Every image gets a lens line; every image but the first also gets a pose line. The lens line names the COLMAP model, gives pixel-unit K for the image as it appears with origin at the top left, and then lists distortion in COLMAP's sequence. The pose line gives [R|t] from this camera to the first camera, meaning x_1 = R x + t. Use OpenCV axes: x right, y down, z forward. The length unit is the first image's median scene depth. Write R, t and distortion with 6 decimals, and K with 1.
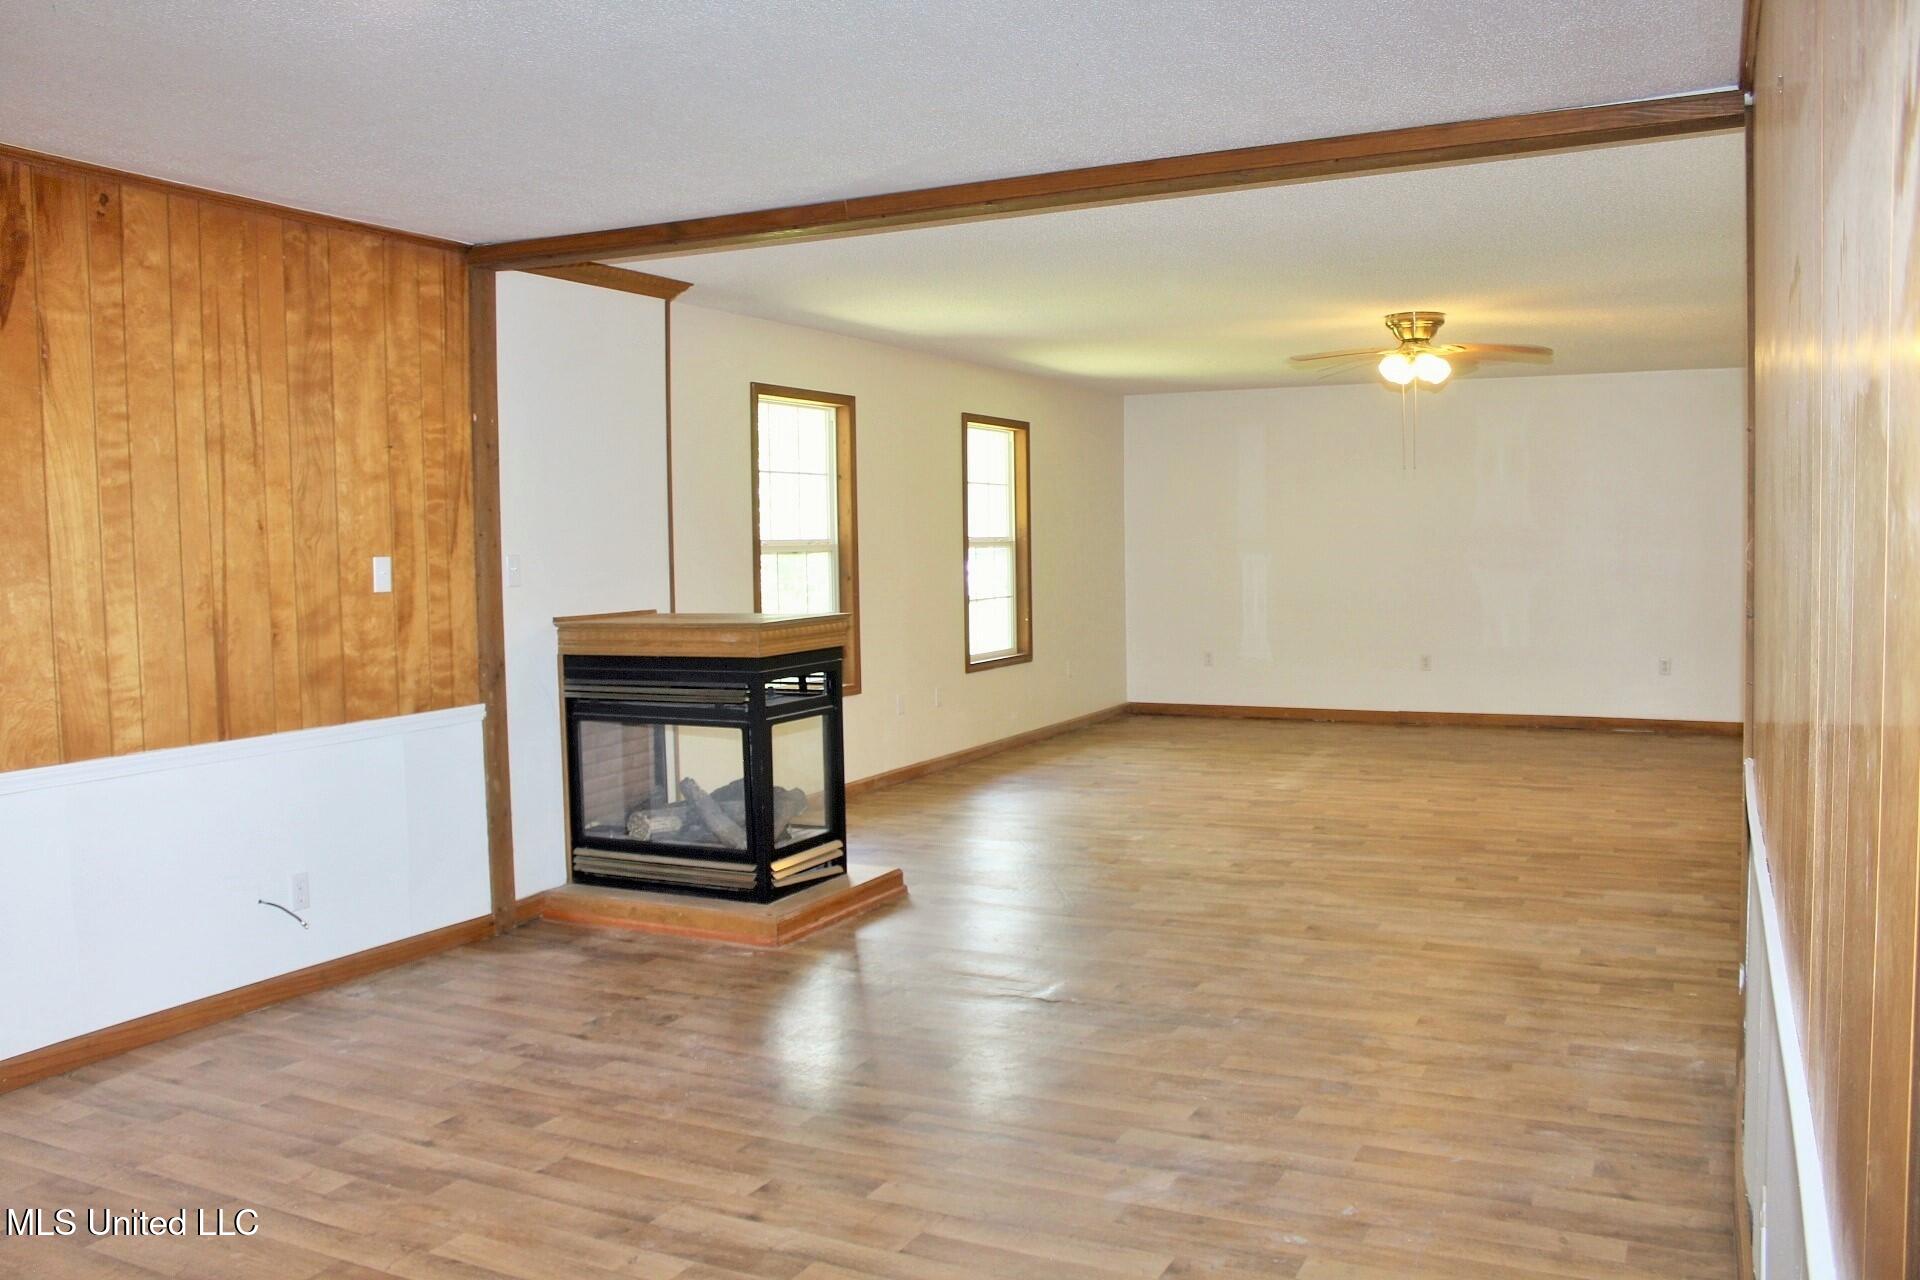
lens RADIAL K [[1589.8, 0, 954.5], [0, 1589.8, 641.5], [0, 0, 1]] dist [-0.170957, 0.153655]
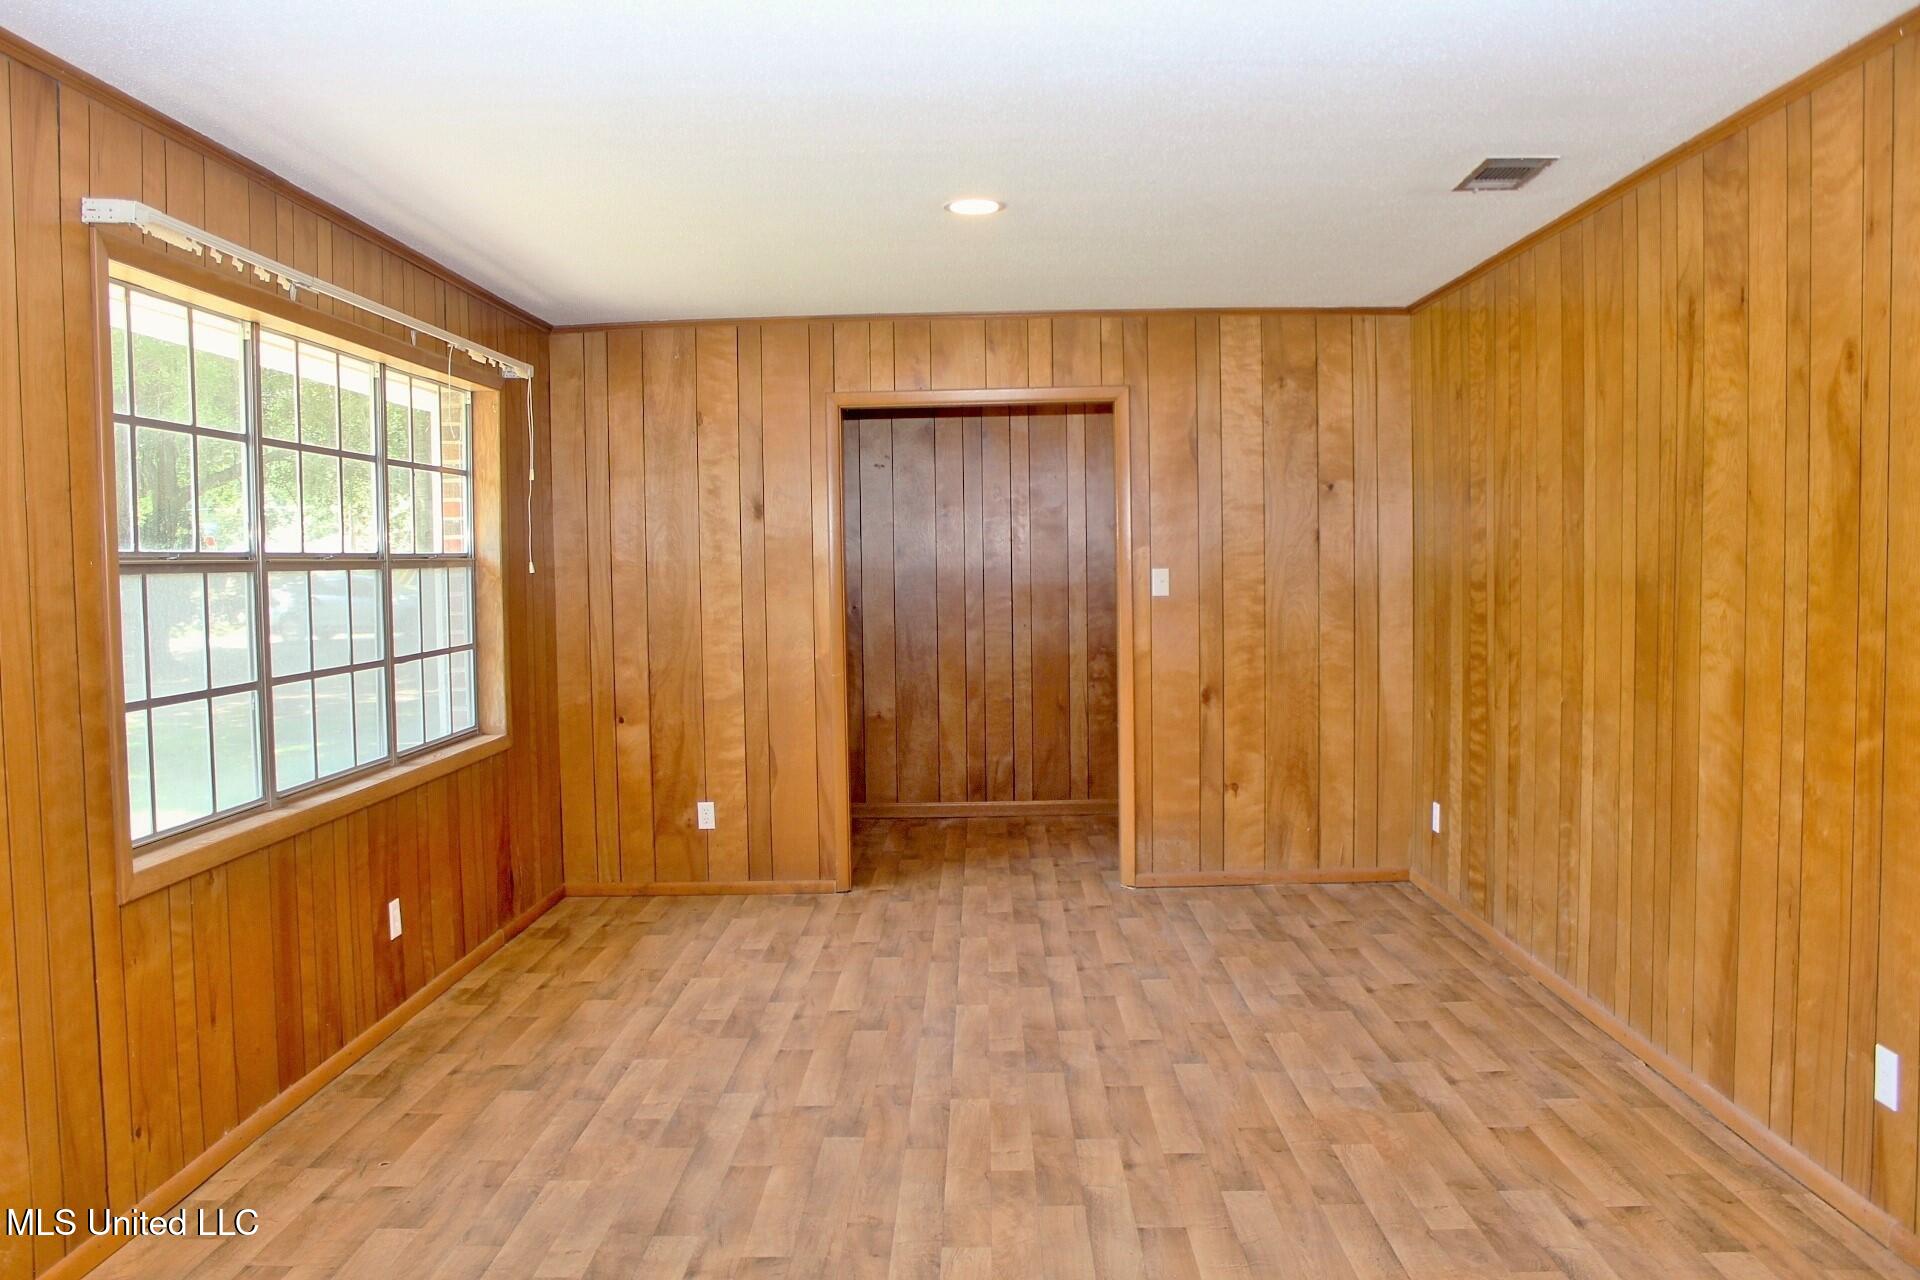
lens RADIAL K [[1589.8, 0, 954.5], [0, 1589.8, 641.5], [0, 0, 1]] dist [-0.170957, 0.153655]
pose [[0.437890, 0.065665, -0.896627, 0.404718], [-0.049246, 0.997584, 0.049008, -0.030377], [0.897679, 0.022695, 0.440065, 0.123352]]
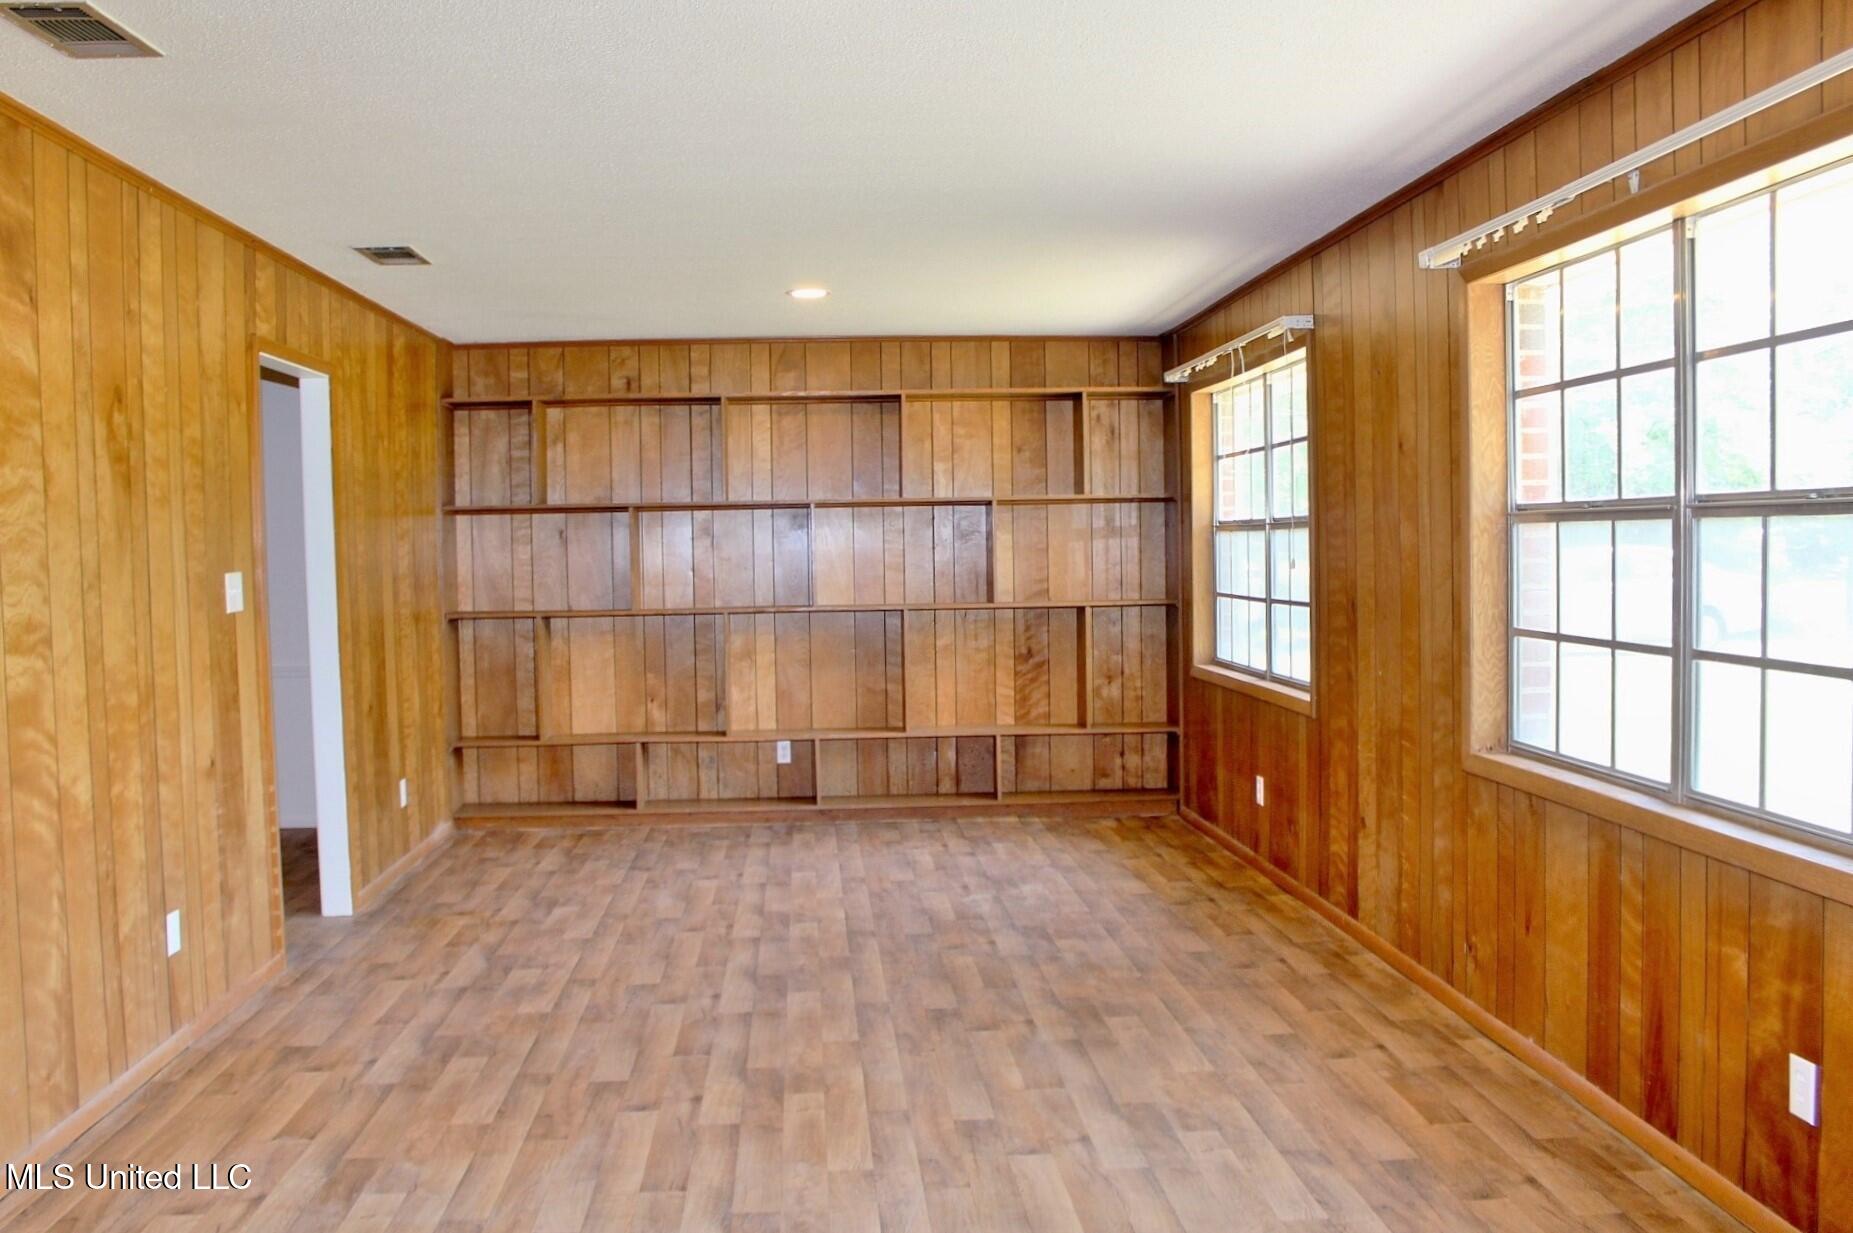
lens RADIAL K [[1534.3, 0, 921.2], [0, 1534.3, 617.9], [0, 0, 1]] dist [-0.170957, 0.153655]
pose [[-0.518793, -0.006553, 0.854875, -1.043798], [0.084384, 0.994695, 0.058834, -0.032568], [-0.850725, 0.102661, -0.515488, 0.864549]]
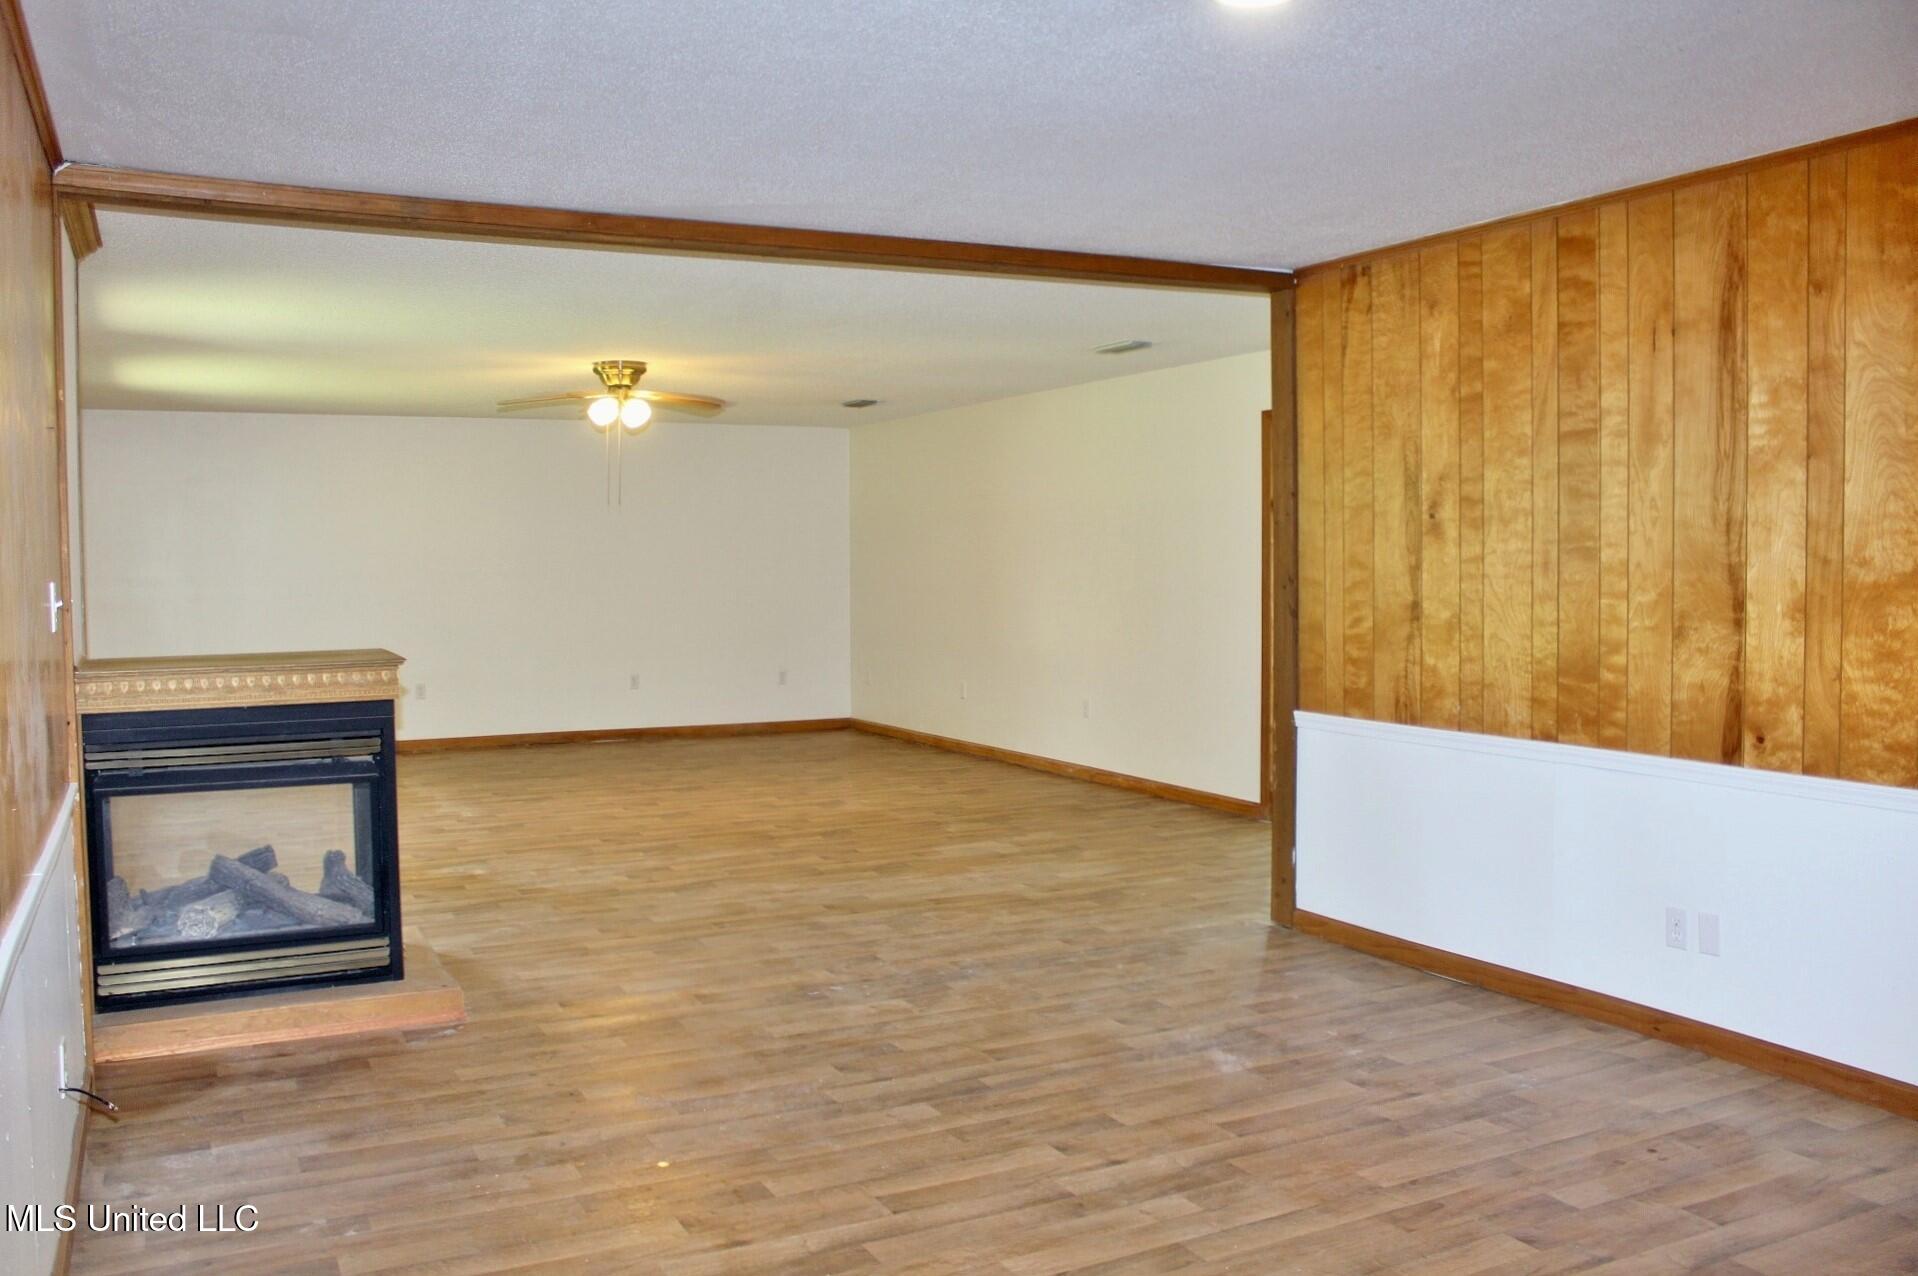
lens RADIAL K [[1588.1, 0, 953.5], [0, 1588.1, 639.5], [0, 0, 1]] dist [-0.170957, 0.153655]
pose [[0.584901, -0.028640, 0.810599, -0.781857], [0.048625, 0.998817, 0.000204, -0.009334], [-0.809646, 0.039296, 0.585602, 0.297911]]
